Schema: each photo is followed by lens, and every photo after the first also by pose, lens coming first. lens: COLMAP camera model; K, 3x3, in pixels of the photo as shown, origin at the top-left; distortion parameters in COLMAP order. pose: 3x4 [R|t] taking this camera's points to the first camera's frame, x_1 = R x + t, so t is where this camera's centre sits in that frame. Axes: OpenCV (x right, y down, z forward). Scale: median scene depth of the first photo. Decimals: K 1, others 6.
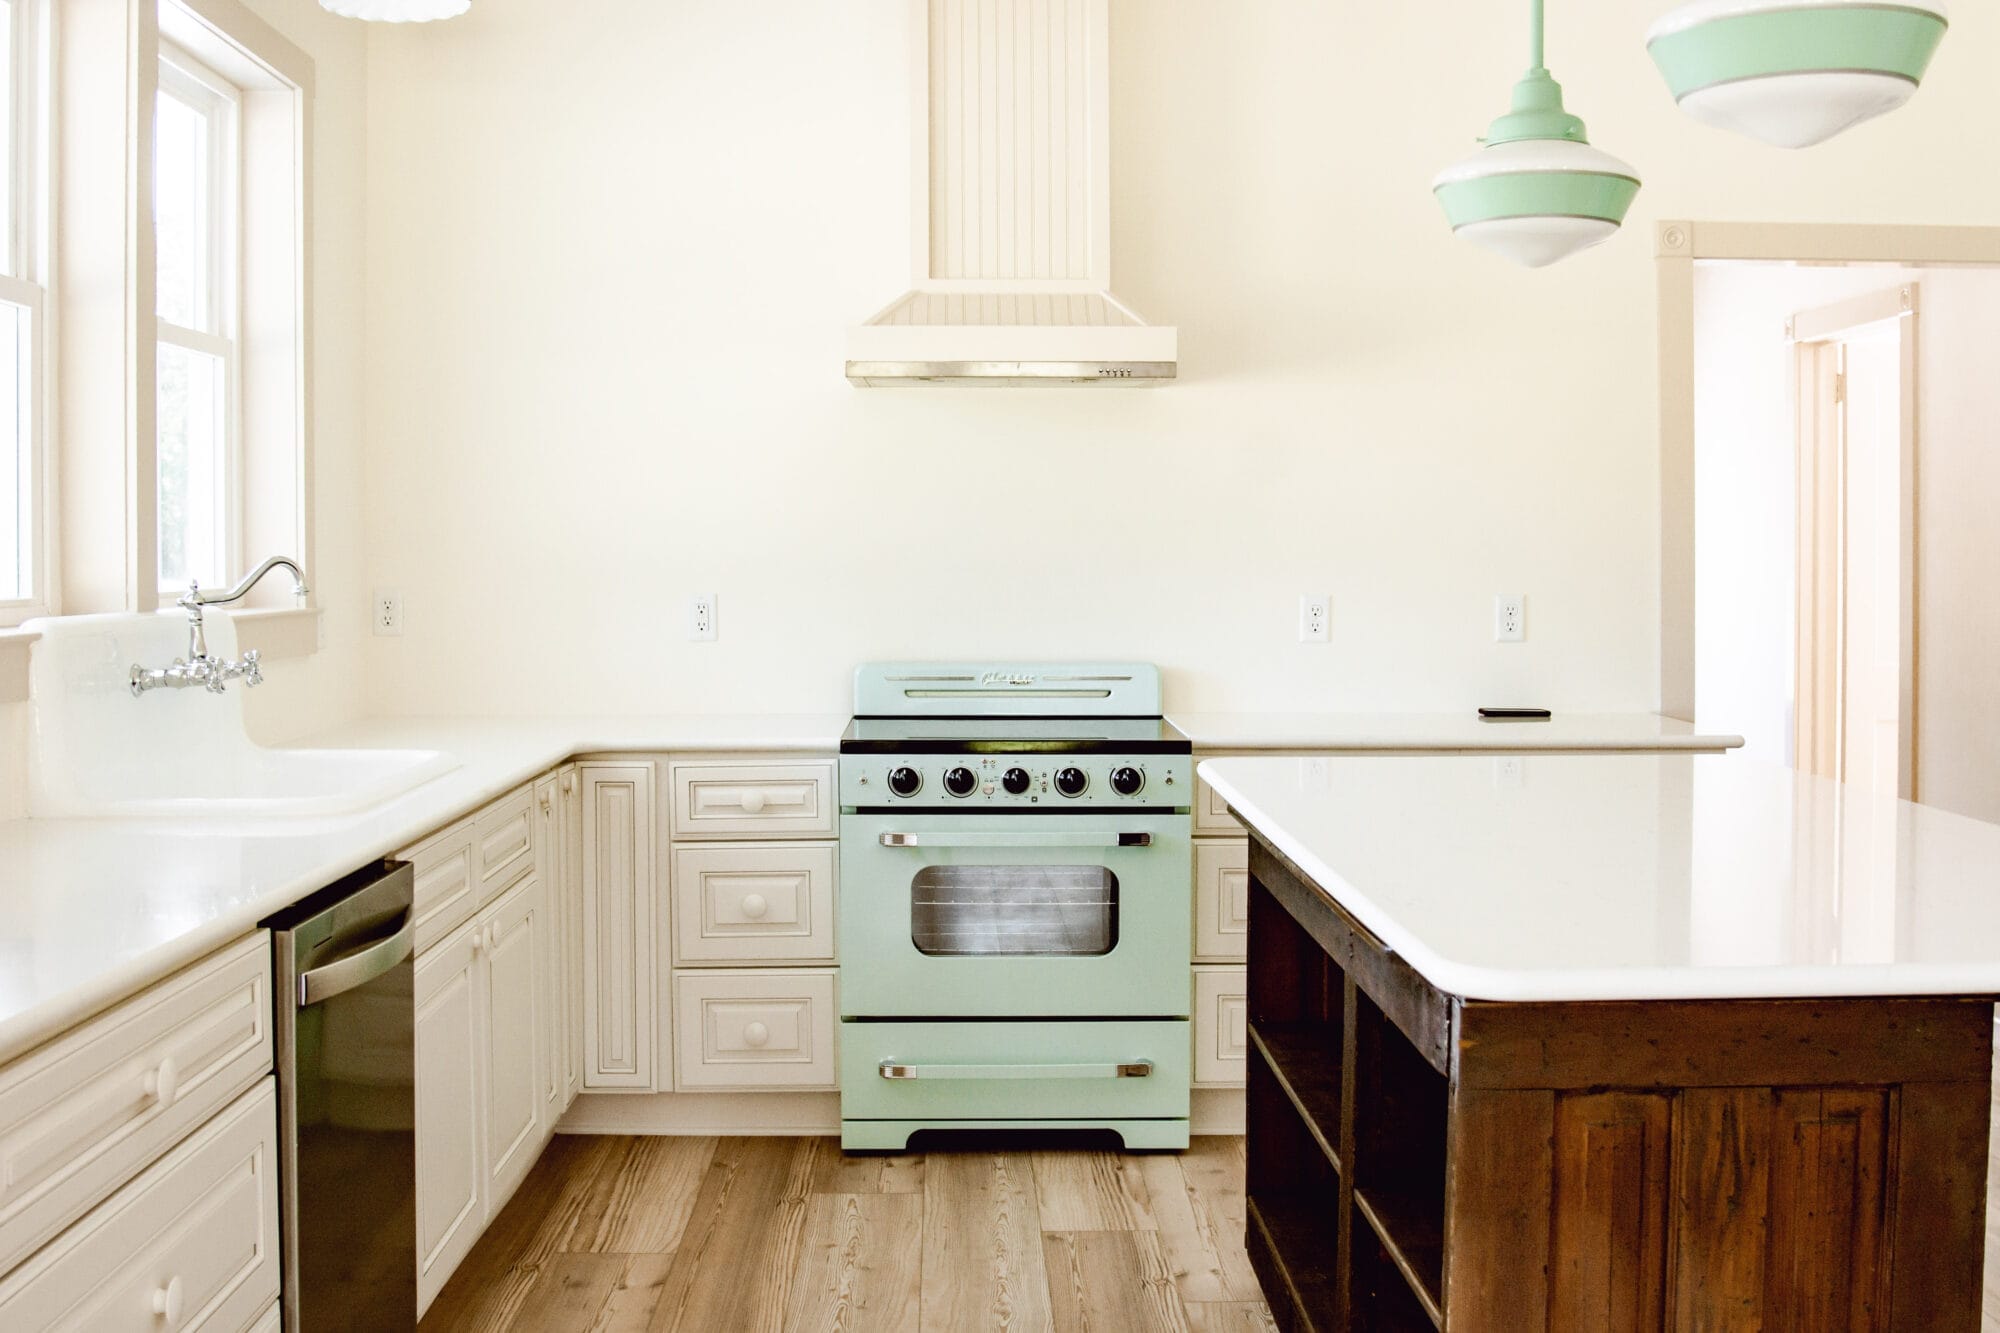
lens RADIAL K [[2136.2, 0, 963.6], [0, 2136.2, 583.5], [0, 0, 1]] dist [-0.100998, 0.000000]
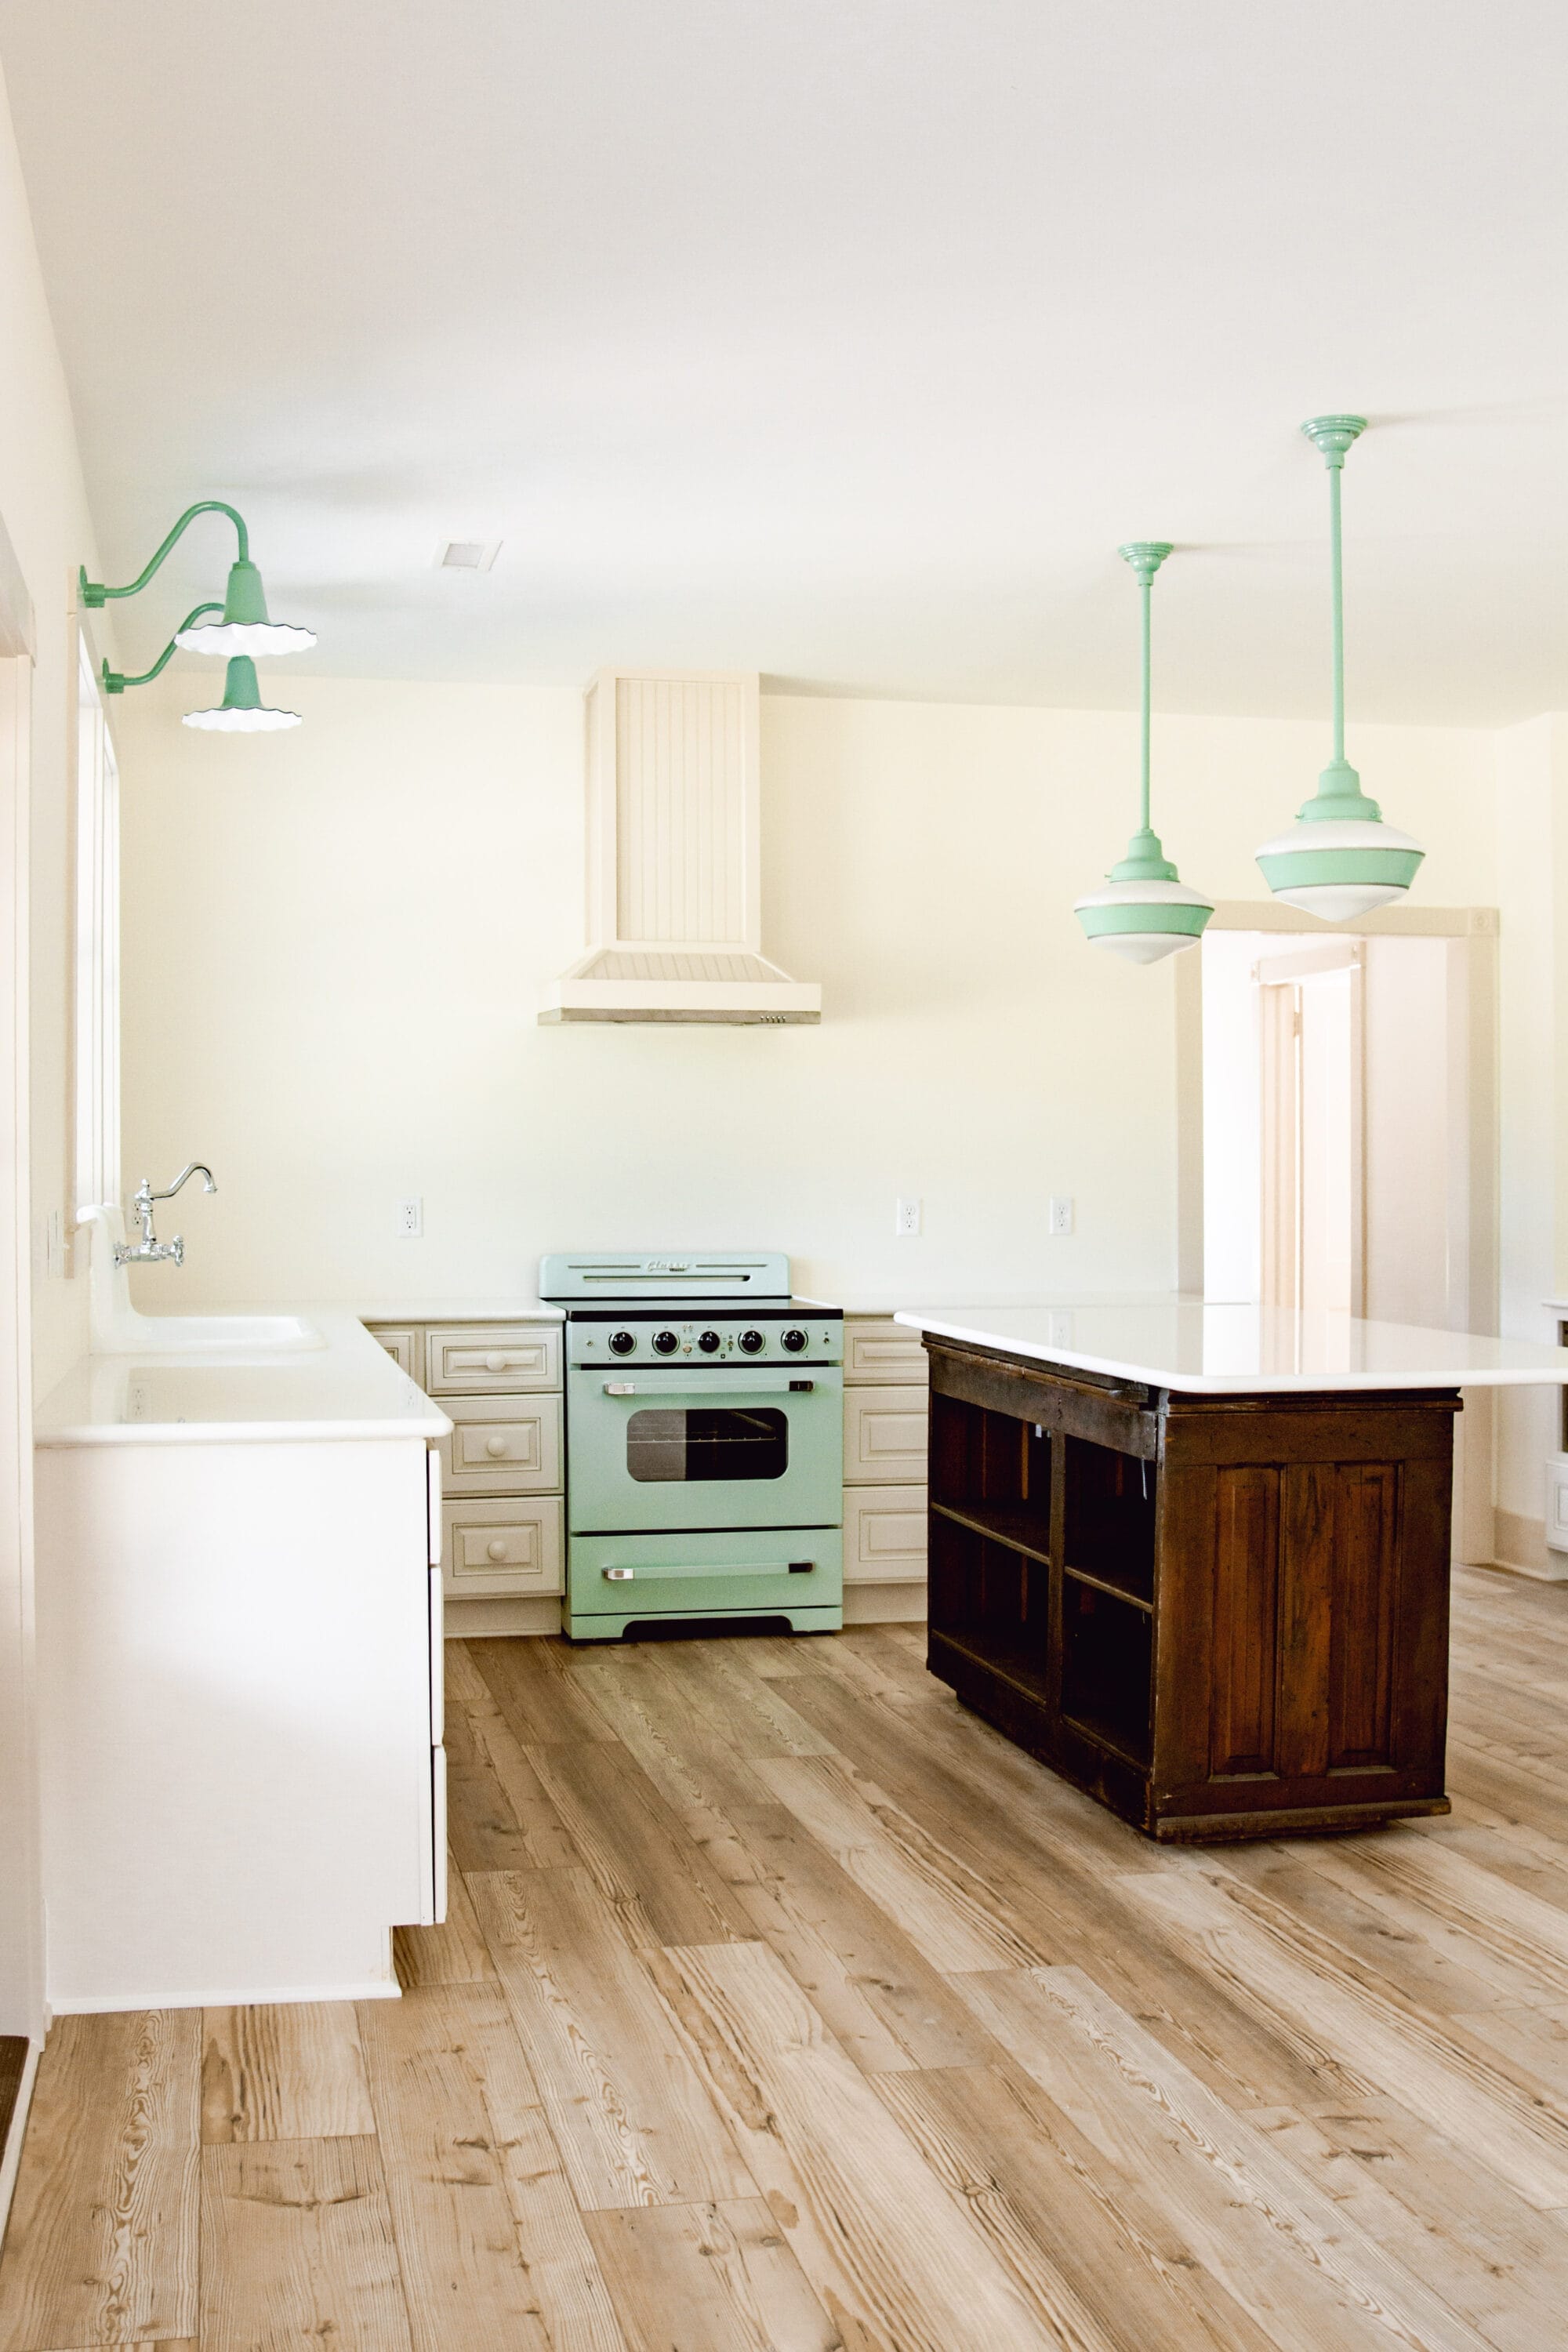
lens RADIAL K [[2512.2, 0, 756.4], [0, 2512.2, 1183.0], [0, 0, 1]] dist [-0.100998, 0.000000]
pose [[0.978628, 0.000017, 0.205640, -0.254933], [0.002014, 0.999951, -0.009664, 0.012622], [-0.205630, 0.009872, 0.978580, -0.467583]]
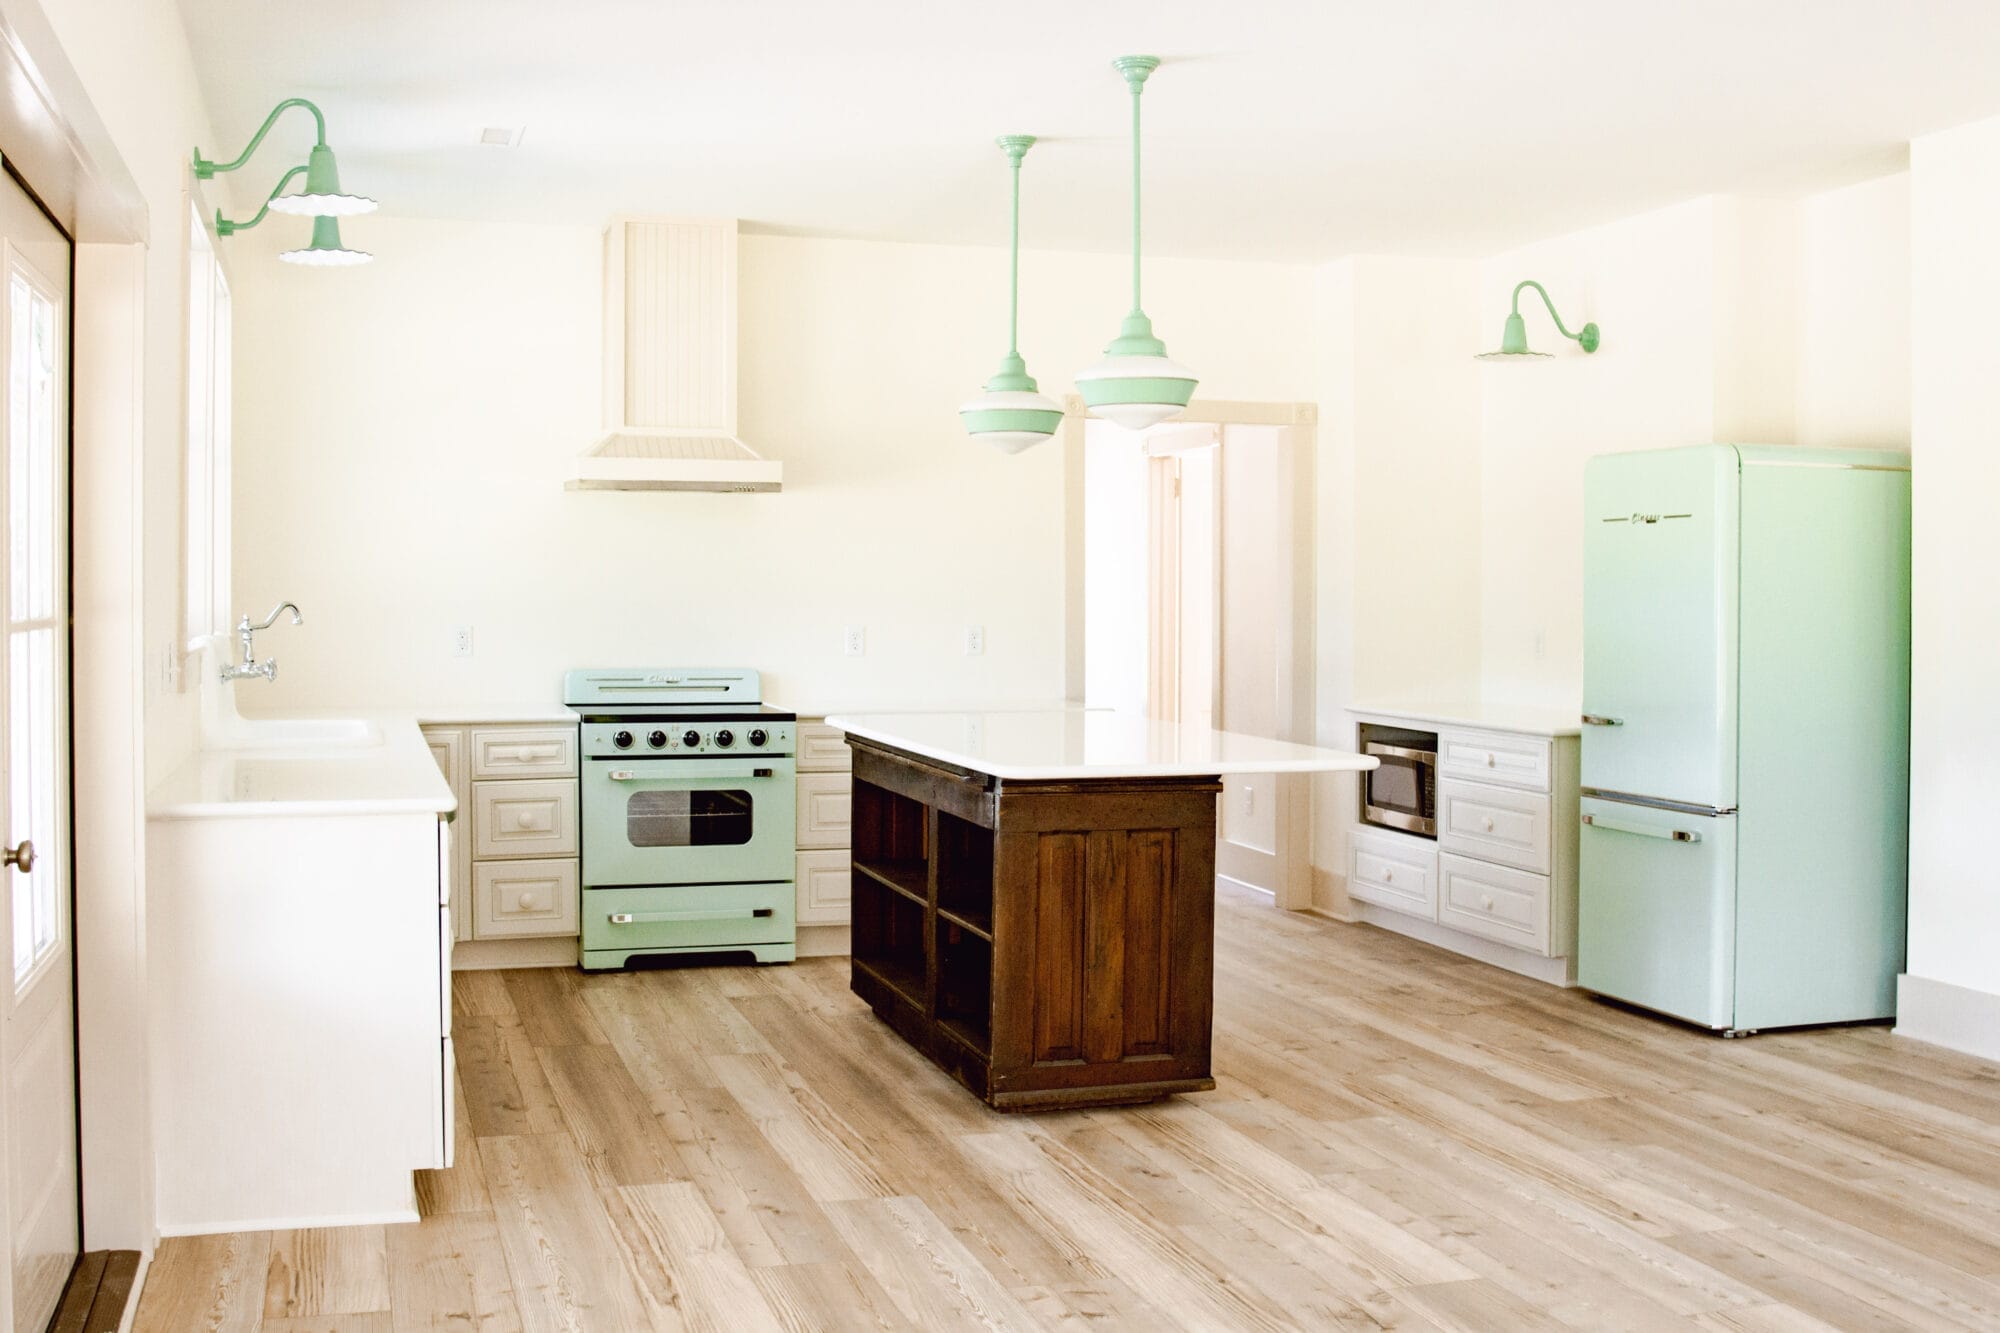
lens RADIAL K [[2111.7, 0, 971.4], [0, 2111.7, 599.5], [0, 0, 1]] dist [-0.097509, 0.000000]
pose [[0.959087, 0.004129, 0.283080, -0.228577], [-0.001633, 0.999958, -0.009052, -0.000314], [-0.283106, 0.008220, 0.959053, -0.618329]]
